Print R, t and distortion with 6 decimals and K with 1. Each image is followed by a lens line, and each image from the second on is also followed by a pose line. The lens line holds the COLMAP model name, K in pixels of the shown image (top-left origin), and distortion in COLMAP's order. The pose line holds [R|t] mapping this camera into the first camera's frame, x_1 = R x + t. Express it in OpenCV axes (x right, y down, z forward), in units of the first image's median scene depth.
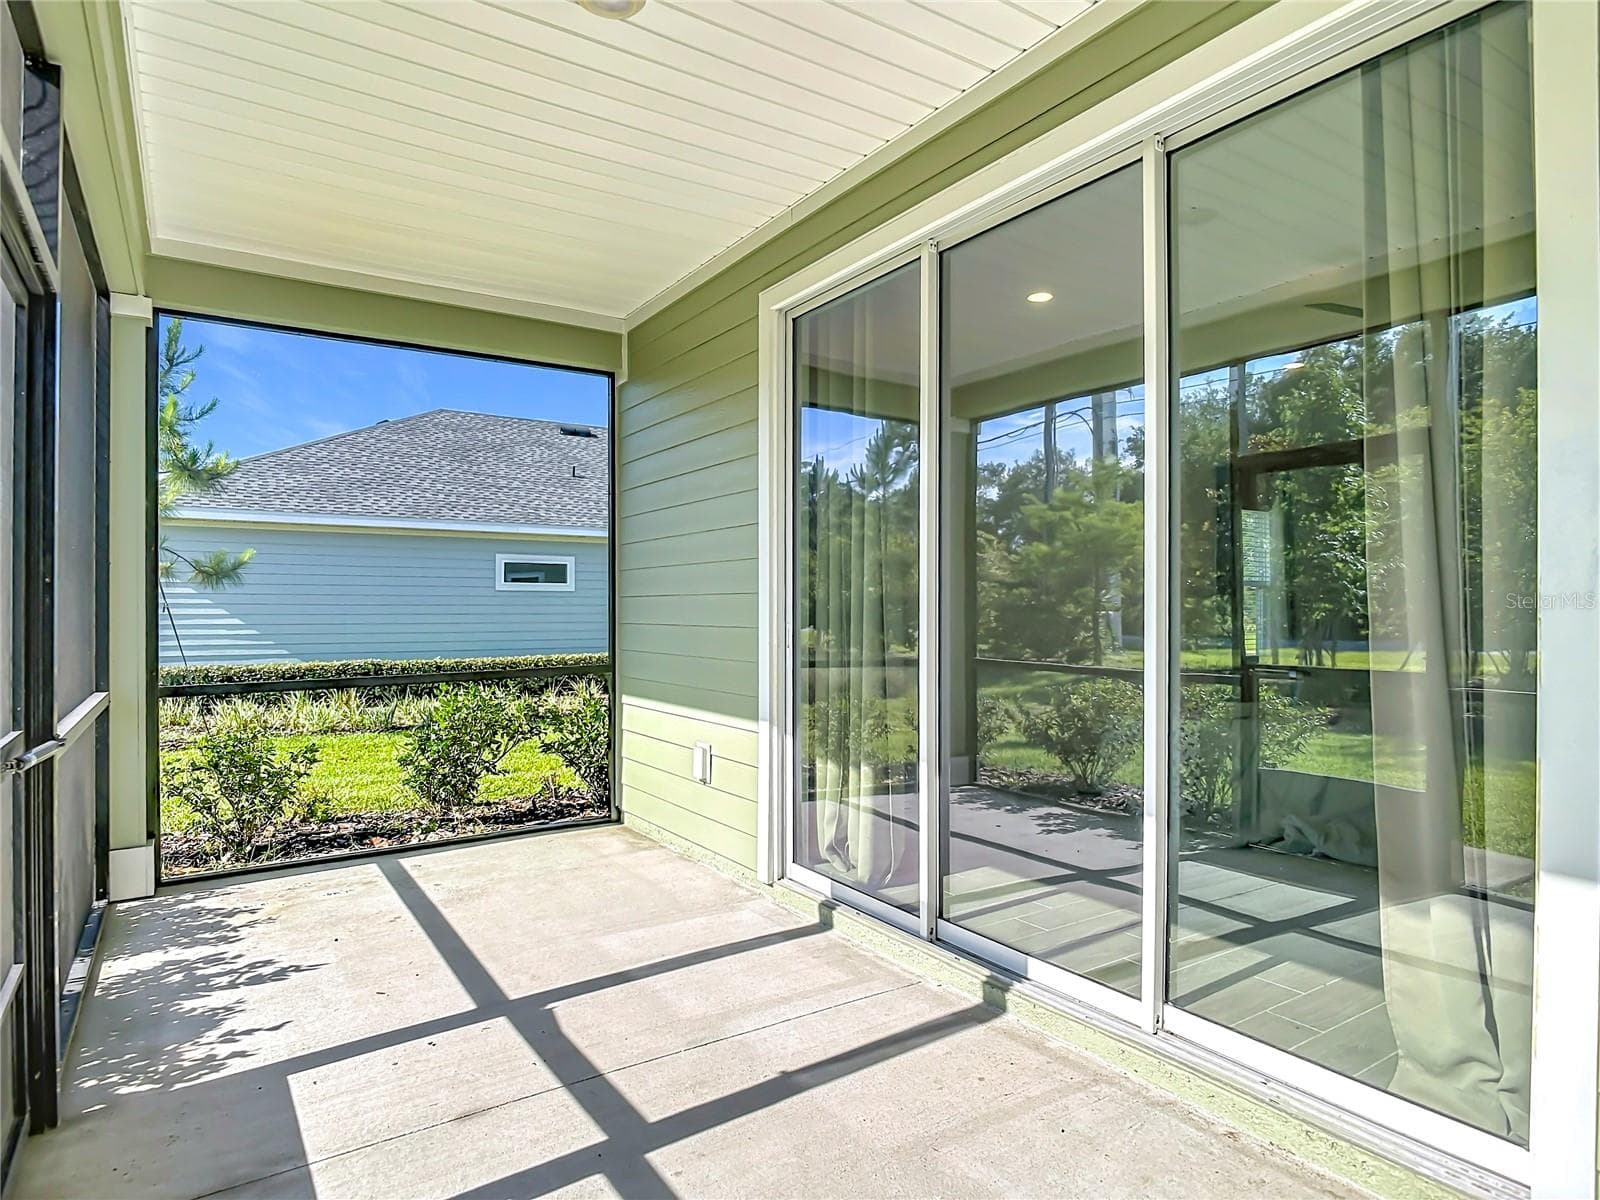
lens RADIAL K [[940.2, 0, 807.3], [0, 940.2, 598.7], [0, 0, 1]] dist [0.004620, 0.001866]
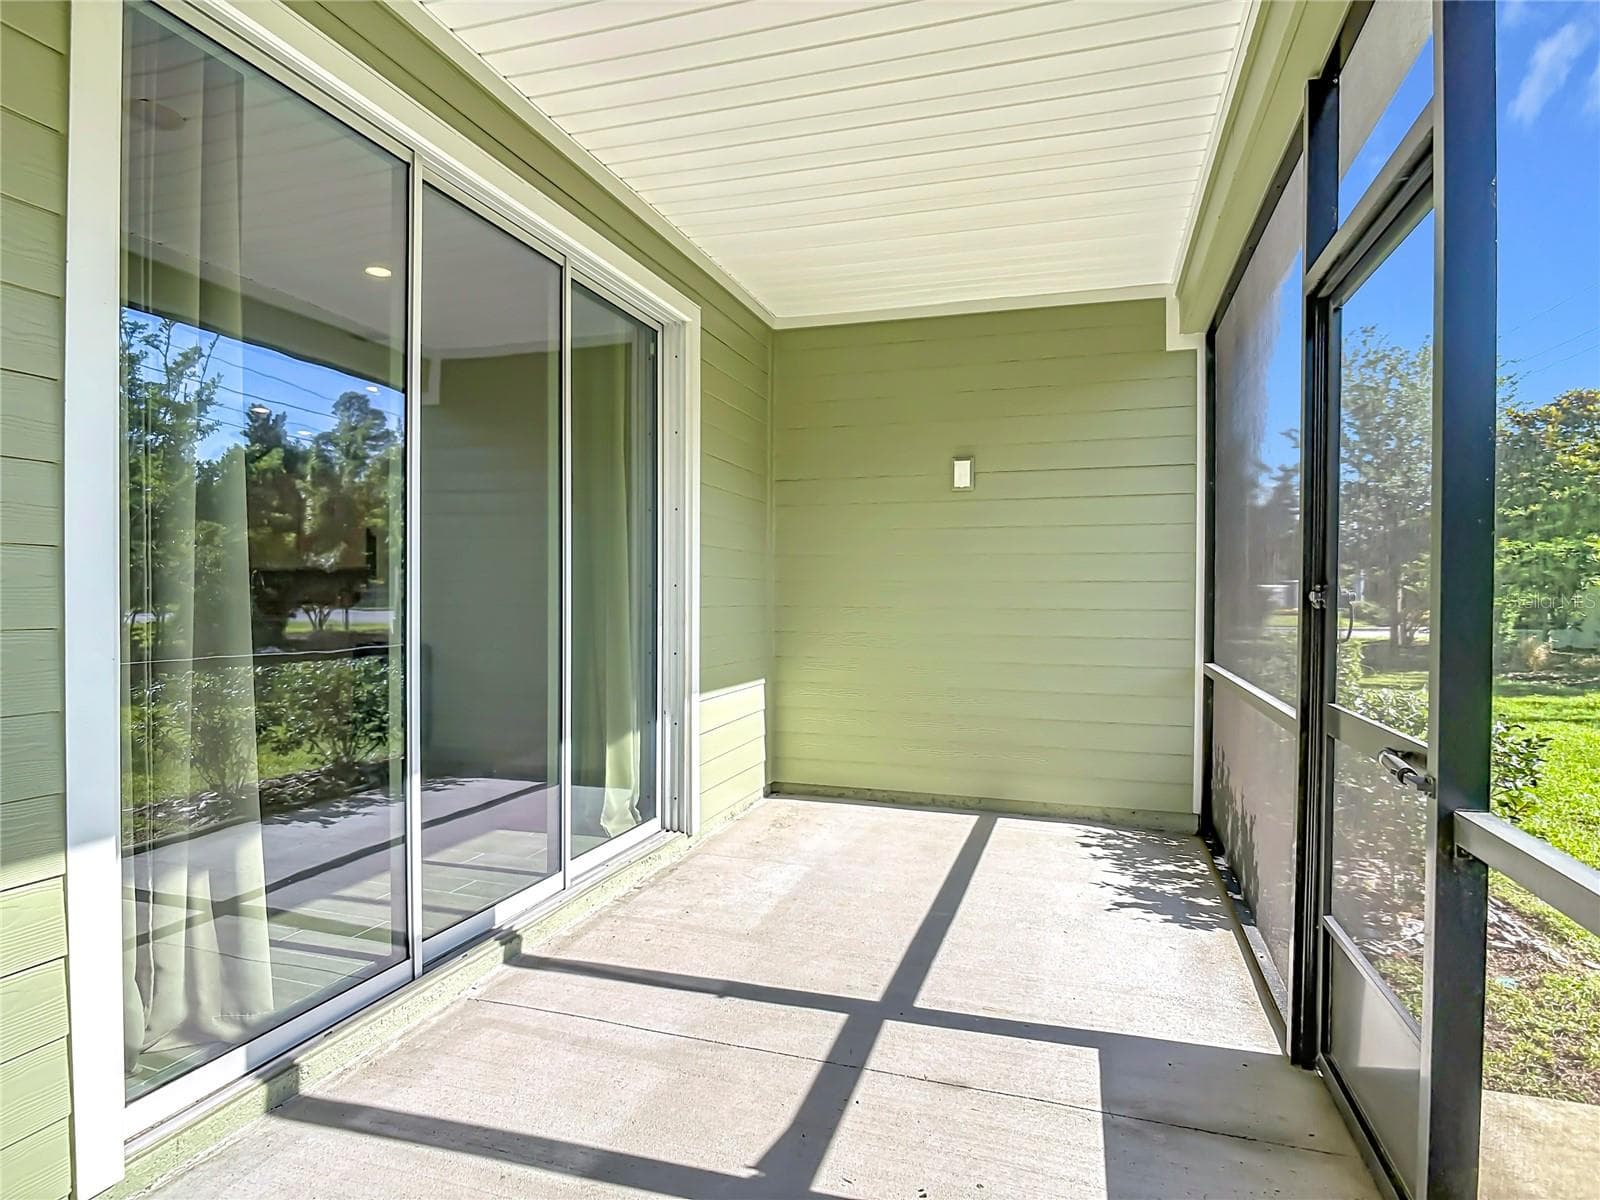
lens RADIAL K [[940.2, 0, 801.3], [0, 940.2, 604.7], [0, 0, 1]] dist [0.004620, 0.001866]
pose [[-0.625967, -0.005093, 0.779833, -0.858065], [-0.004621, 0.999985, 0.002822, 0.033927], [-0.779836, -0.001837, -0.625981, 1.464777]]
